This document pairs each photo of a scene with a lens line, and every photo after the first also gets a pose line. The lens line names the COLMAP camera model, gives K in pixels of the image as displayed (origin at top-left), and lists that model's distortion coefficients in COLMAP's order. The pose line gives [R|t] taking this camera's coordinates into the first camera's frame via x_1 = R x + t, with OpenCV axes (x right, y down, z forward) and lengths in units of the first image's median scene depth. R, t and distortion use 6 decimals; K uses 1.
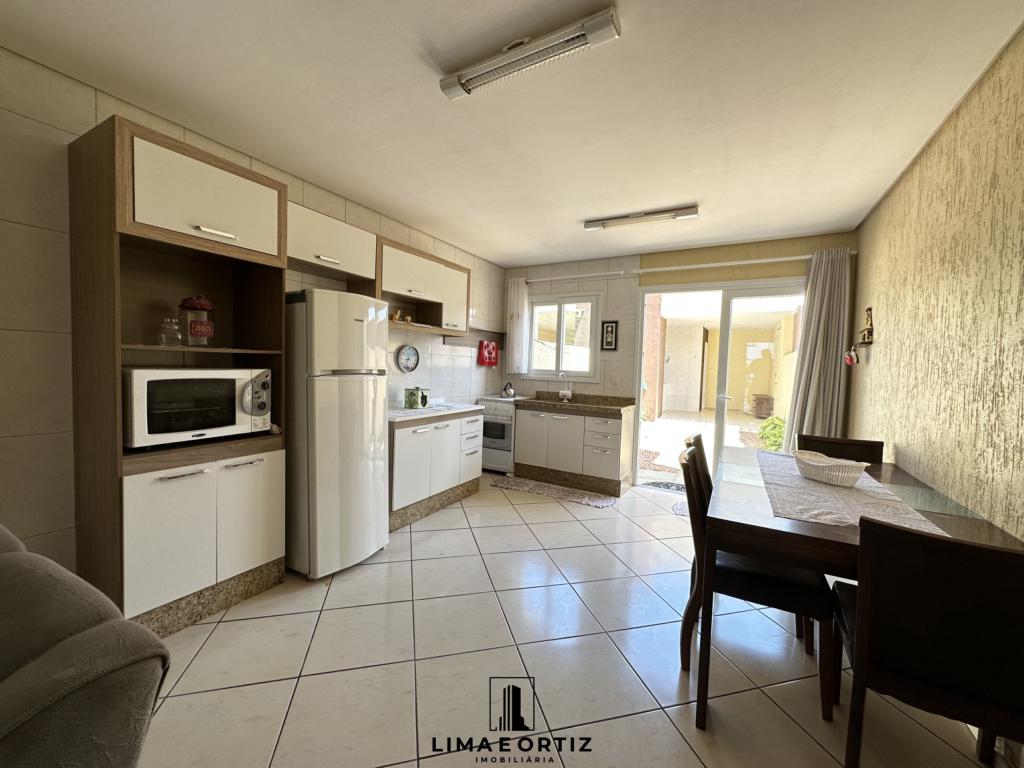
lens RADIAL K [[408.9, 0, 513.2], [0, 408.9, 382.9], [0, 0, 1]] dist [-0.002565, 0.000208]
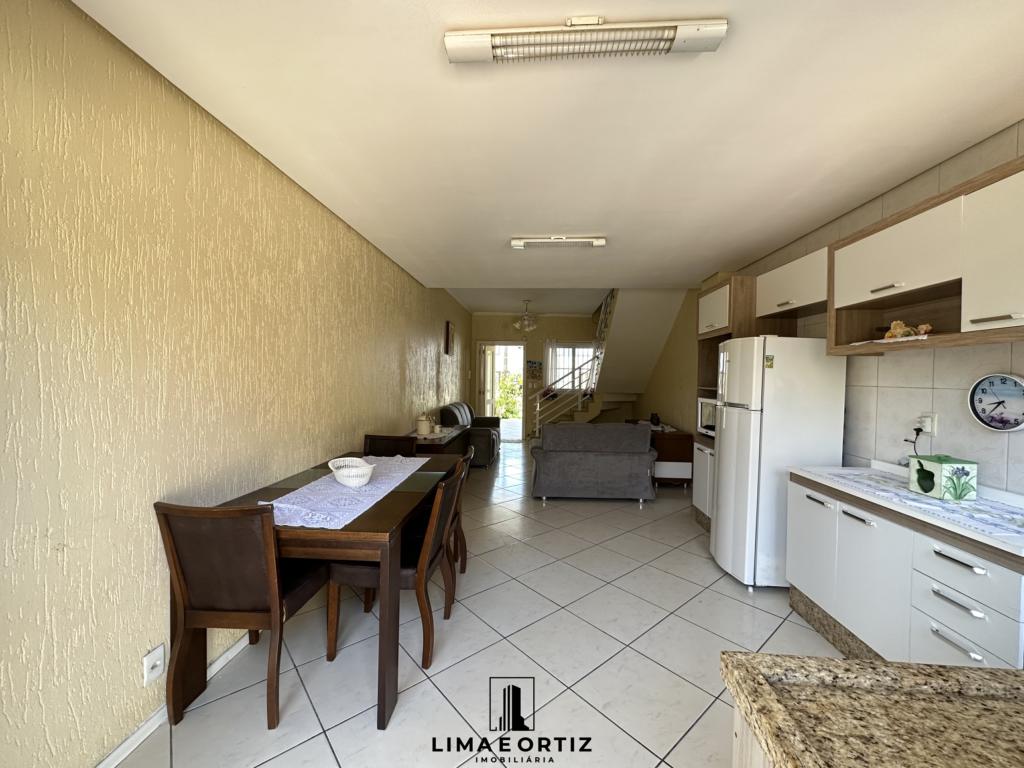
lens RADIAL K [[408.9, 0, 513.2], [0, 408.9, 382.9], [0, 0, 1]] dist [-0.002565, 0.000208]
pose [[-0.897945, -0.038840, -0.438390, 0.424151], [-0.063925, 0.997045, 0.042602, -0.059850], [0.435440, 0.066278, -0.897775, 1.076669]]
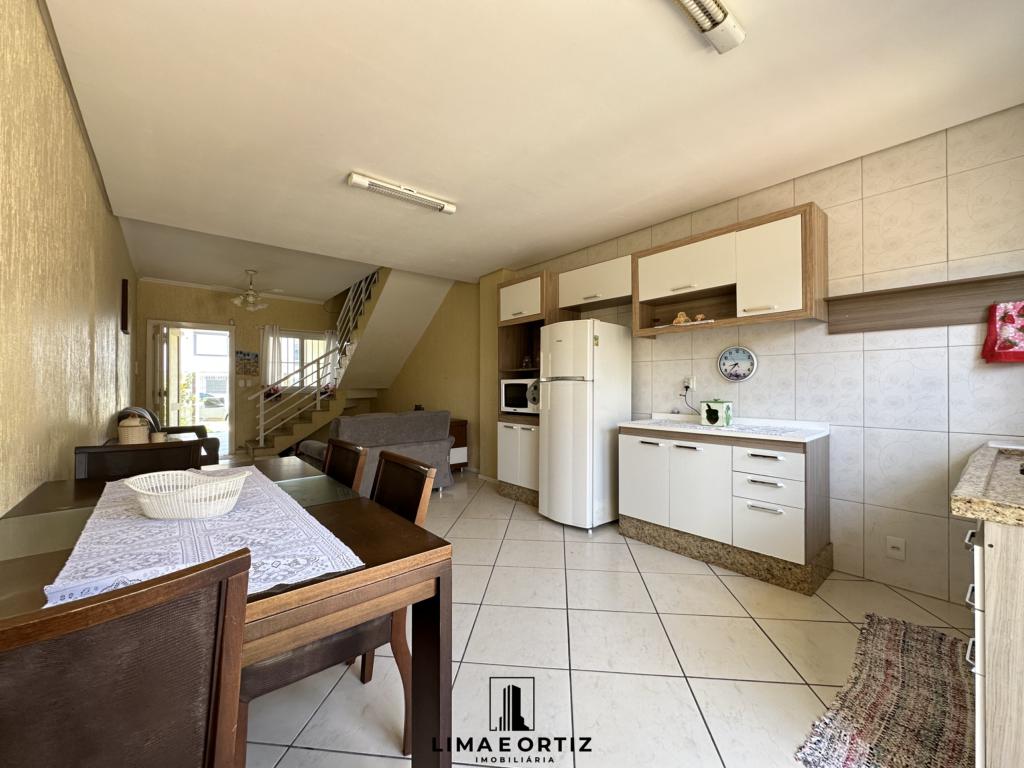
lens RADIAL K [[408.9, 0, 513.2], [0, 408.9, 382.9], [0, 0, 1]] dist [-0.002565, 0.000208]
pose [[-0.351495, -0.037318, -0.935446, 0.571363], [-0.052747, 0.998407, -0.020010, 0.013902], [0.934703, 0.042308, -0.352904, 0.803332]]
